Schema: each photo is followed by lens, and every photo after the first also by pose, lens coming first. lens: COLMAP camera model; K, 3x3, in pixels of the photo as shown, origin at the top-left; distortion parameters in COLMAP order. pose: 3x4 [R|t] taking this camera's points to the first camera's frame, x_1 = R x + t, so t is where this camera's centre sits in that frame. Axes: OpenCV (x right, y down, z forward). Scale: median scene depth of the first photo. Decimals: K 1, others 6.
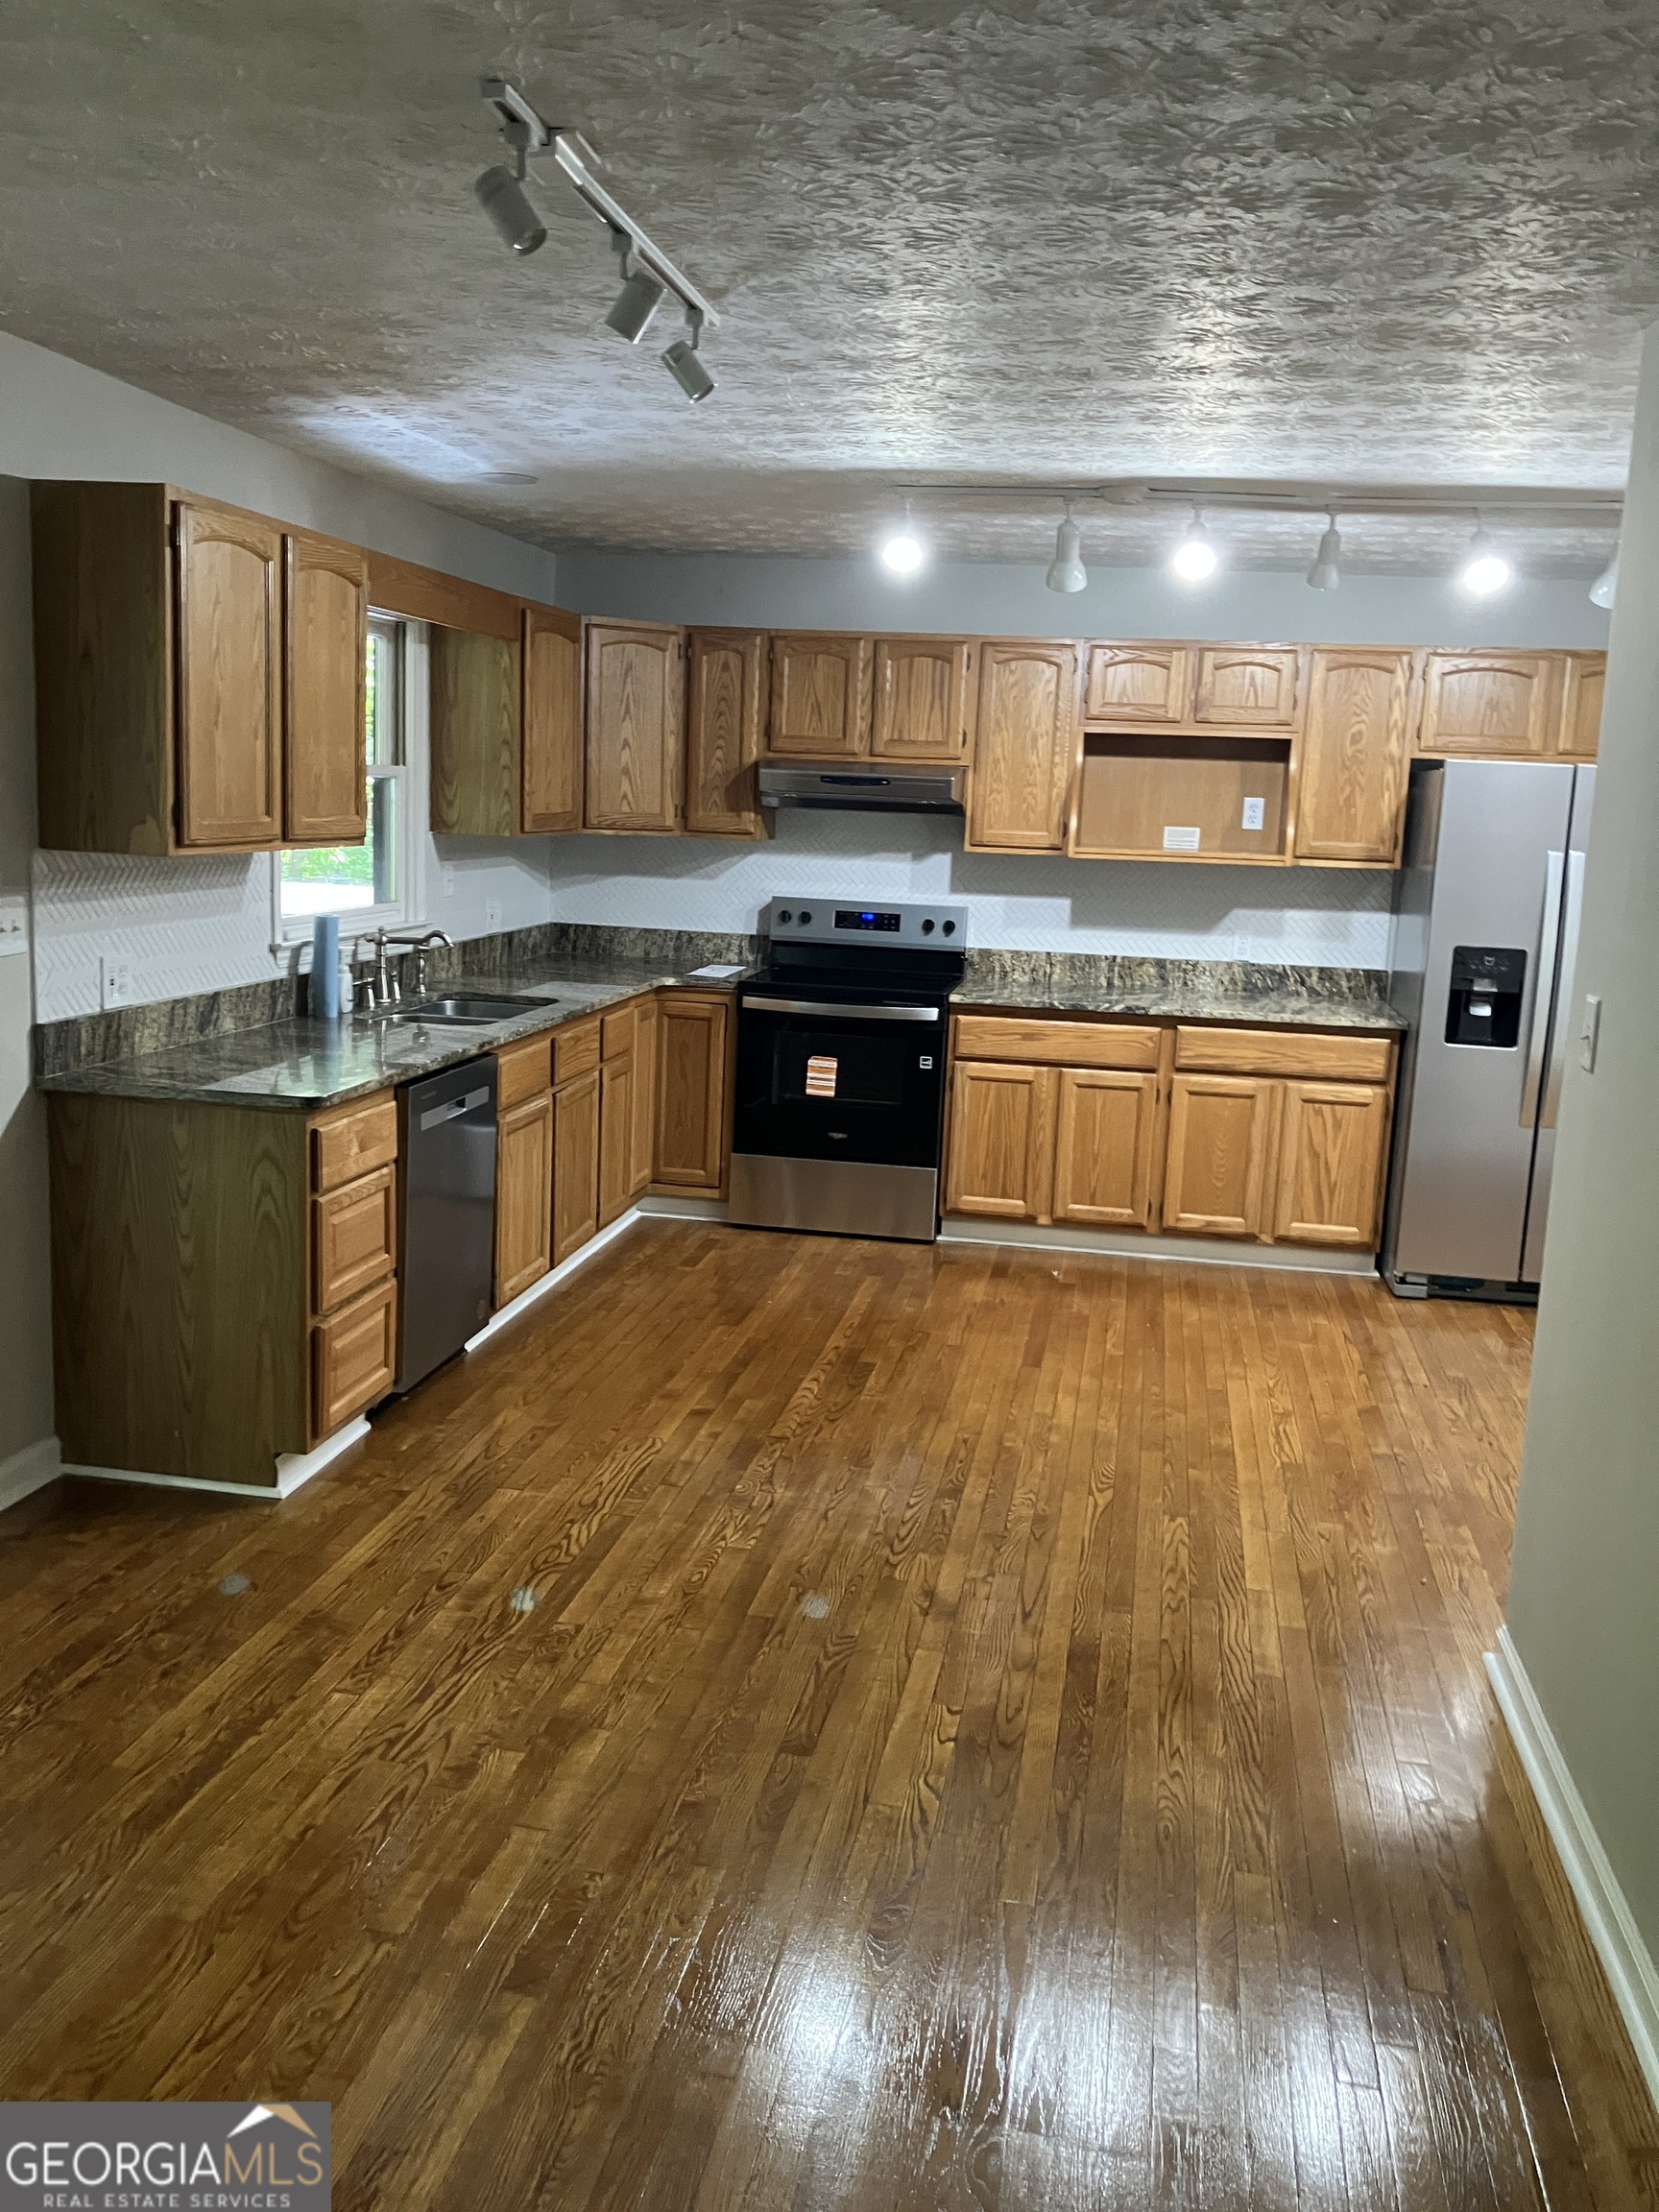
lens RADIAL K [[1831.9, 0, 824.7], [0, 1831.9, 1096.5], [0, 0, 1]] dist [0.009728, -0.001347]
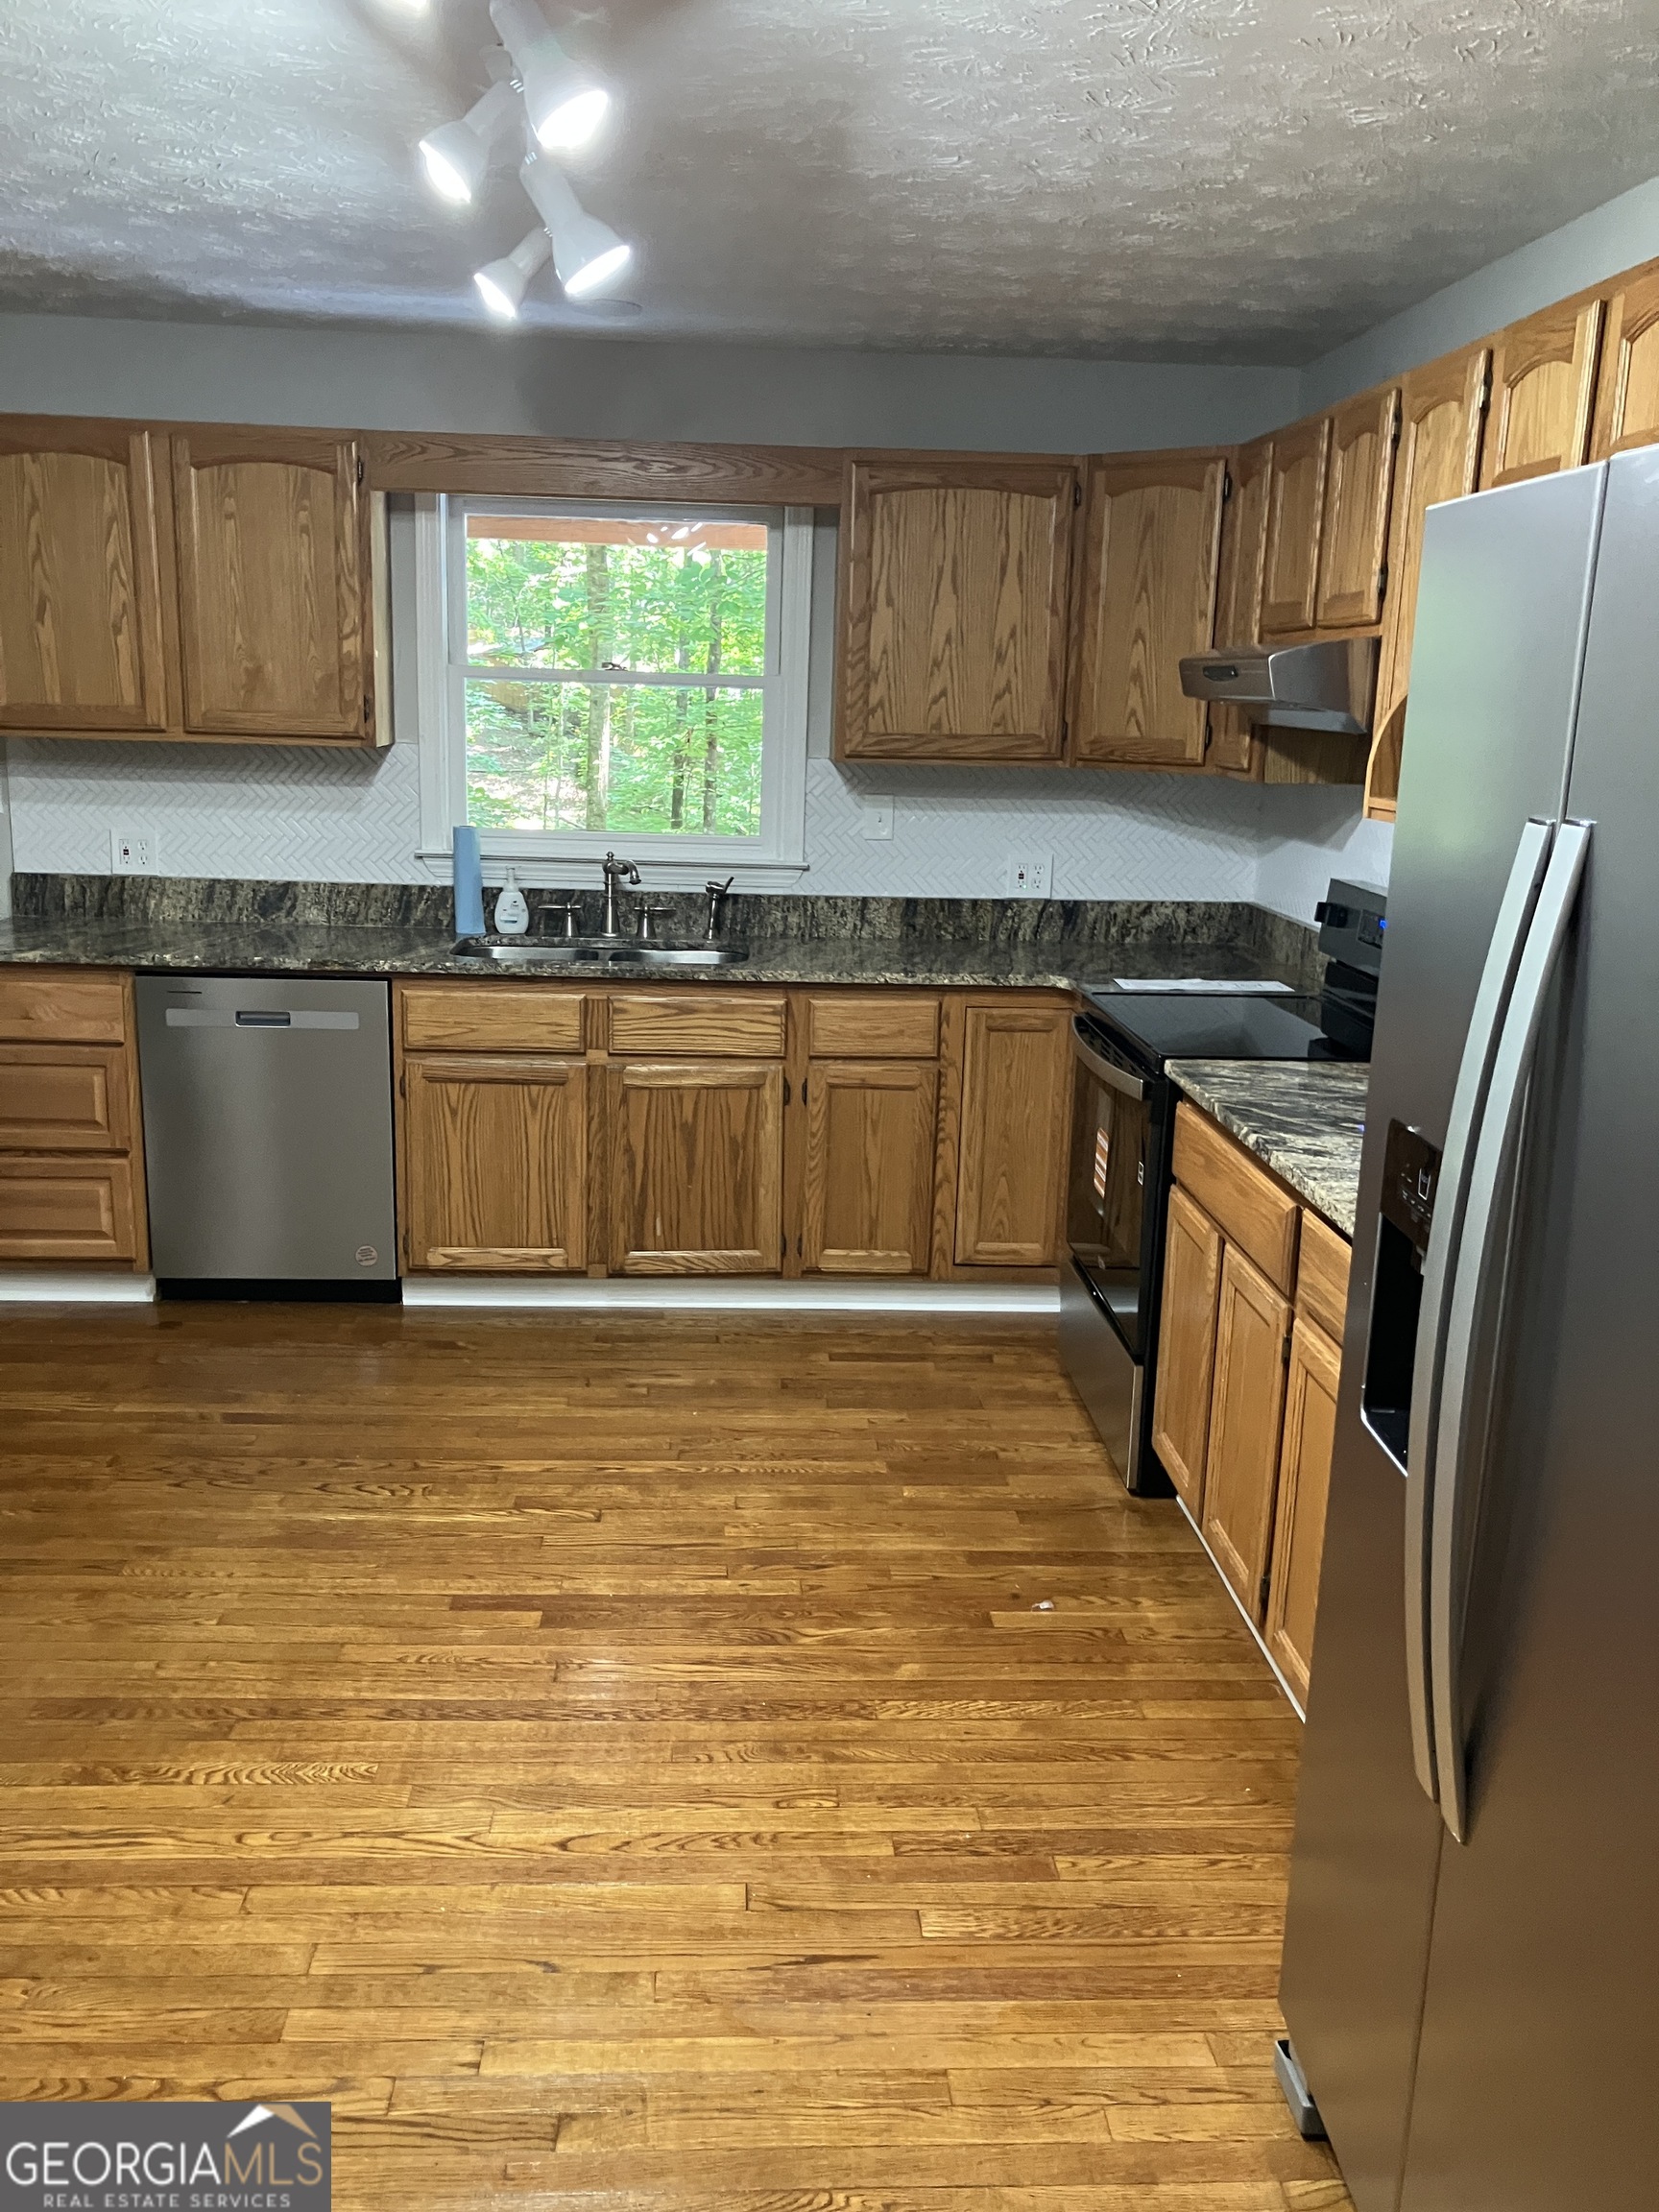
lens RADIAL K [[1831.9, 0, 821.1], [0, 1831.9, 1116.6], [0, 0, 1]] dist [0.009728, -0.001347]
pose [[0.223488, 0.189388, -0.956130, 0.610671], [-0.182518, 0.971722, 0.149814, -0.109979], [0.957466, 0.141030, 0.251735, 0.820101]]
